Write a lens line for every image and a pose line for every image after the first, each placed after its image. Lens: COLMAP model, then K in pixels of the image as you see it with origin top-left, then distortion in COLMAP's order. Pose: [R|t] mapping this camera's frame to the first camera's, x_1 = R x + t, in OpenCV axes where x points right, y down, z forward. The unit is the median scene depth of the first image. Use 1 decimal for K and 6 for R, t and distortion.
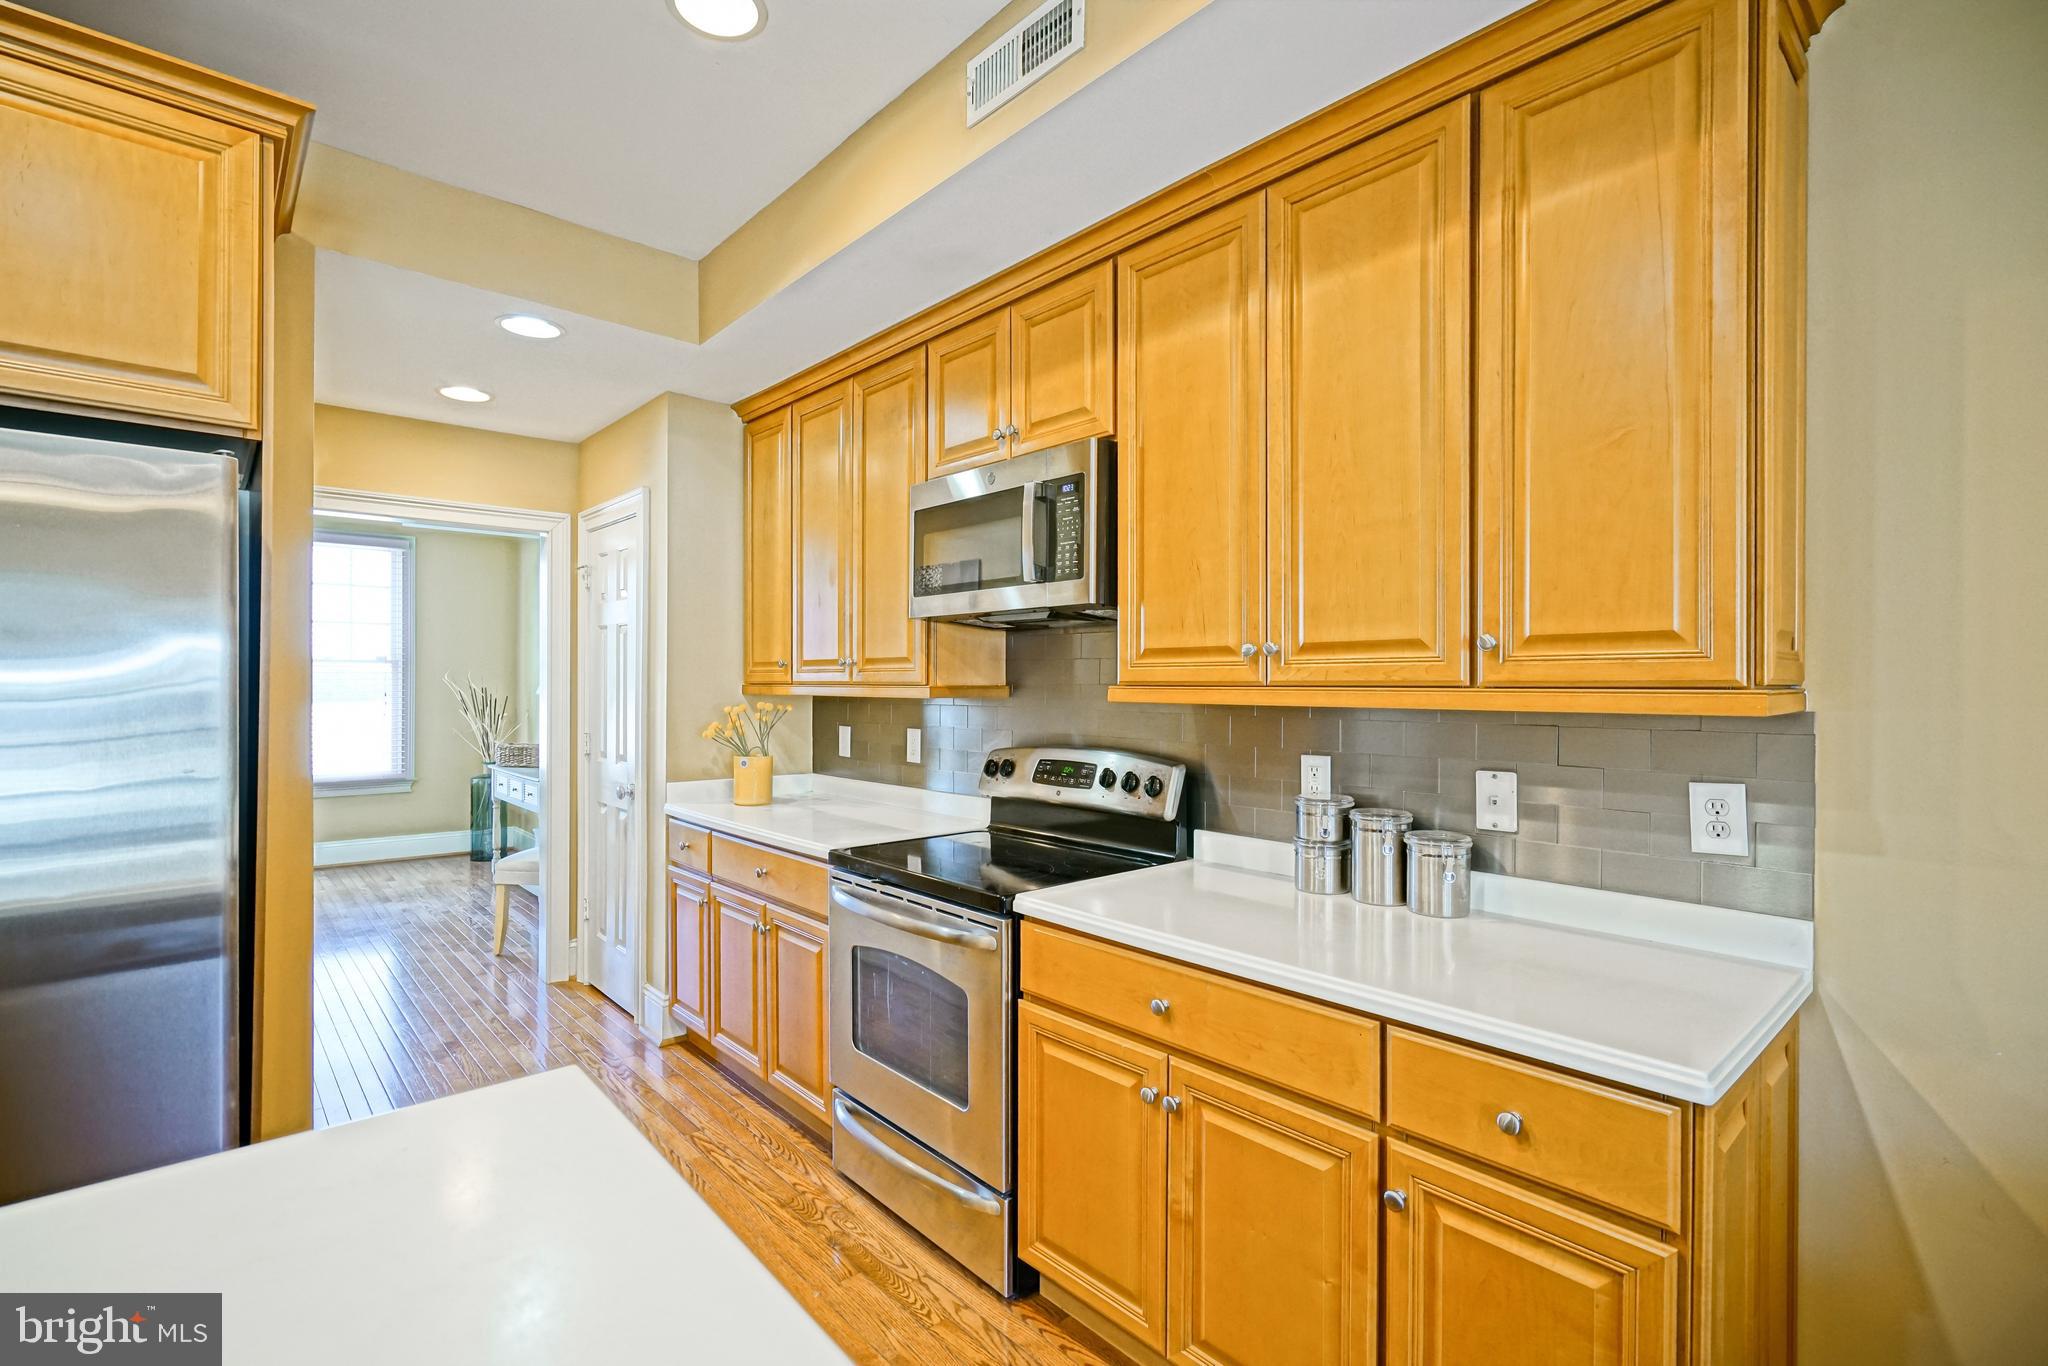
lens RADIAL K [[933.9, 0, 1002.0], [0, 933.9, 687.6], [0, 0, 1]] dist [-0.002382, -0.000118]
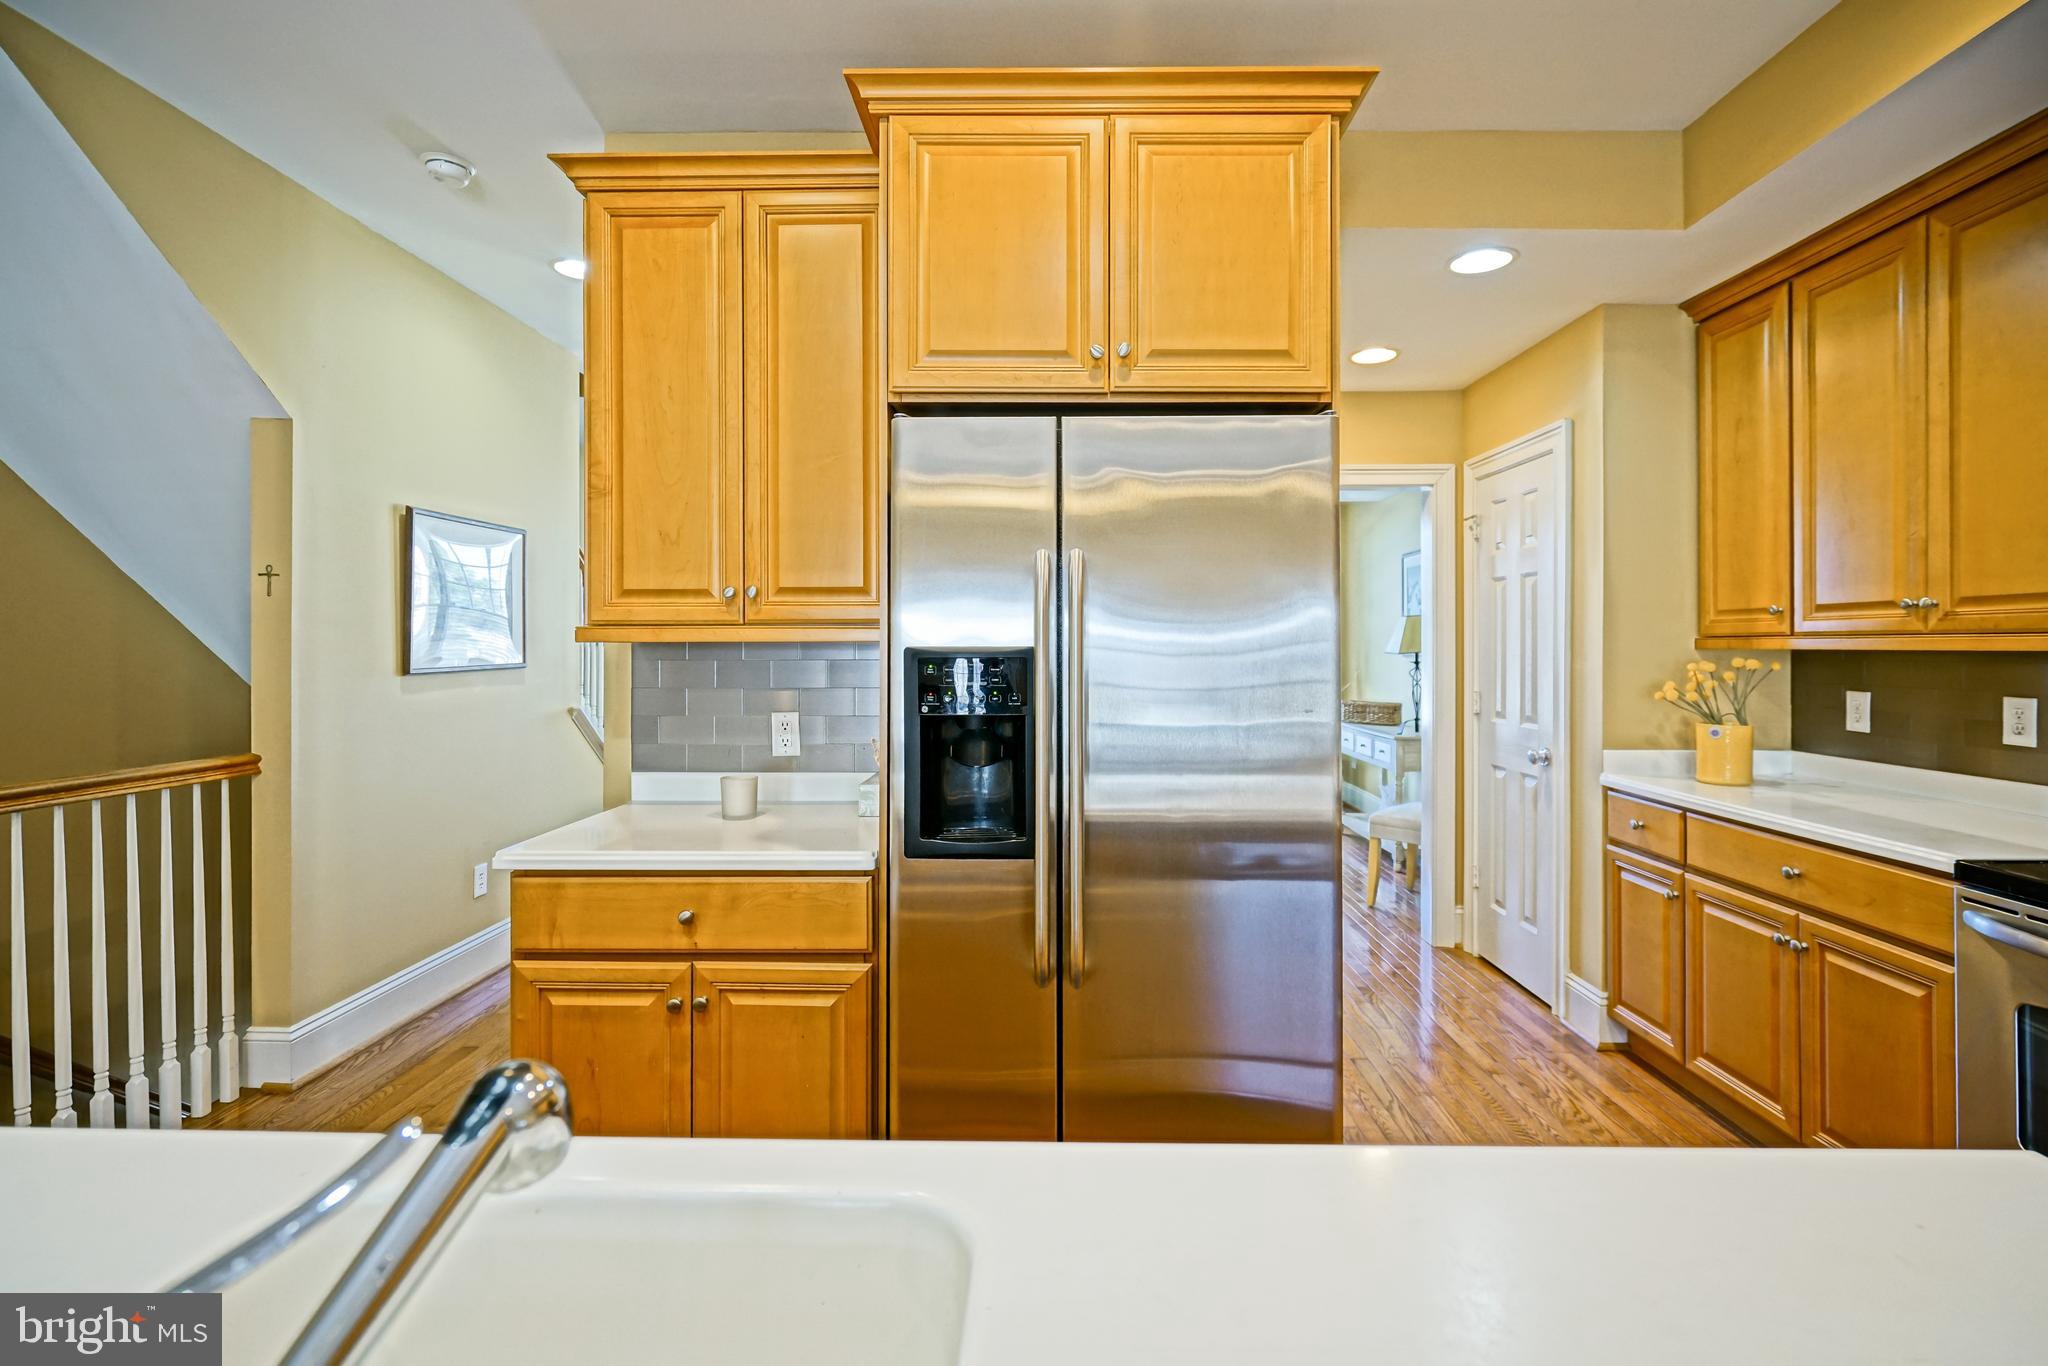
lens RADIAL K [[934.8, 0, 1044.6], [0, 934.8, 645.7], [0, 0, 1]] dist [-0.002086, -0.000157]
pose [[0.748887, -0.003387, -0.662690, -0.200319], [-0.000306, 0.999985, -0.005456, 0.010714], [0.662698, 0.004289, 0.748874, -0.006663]]
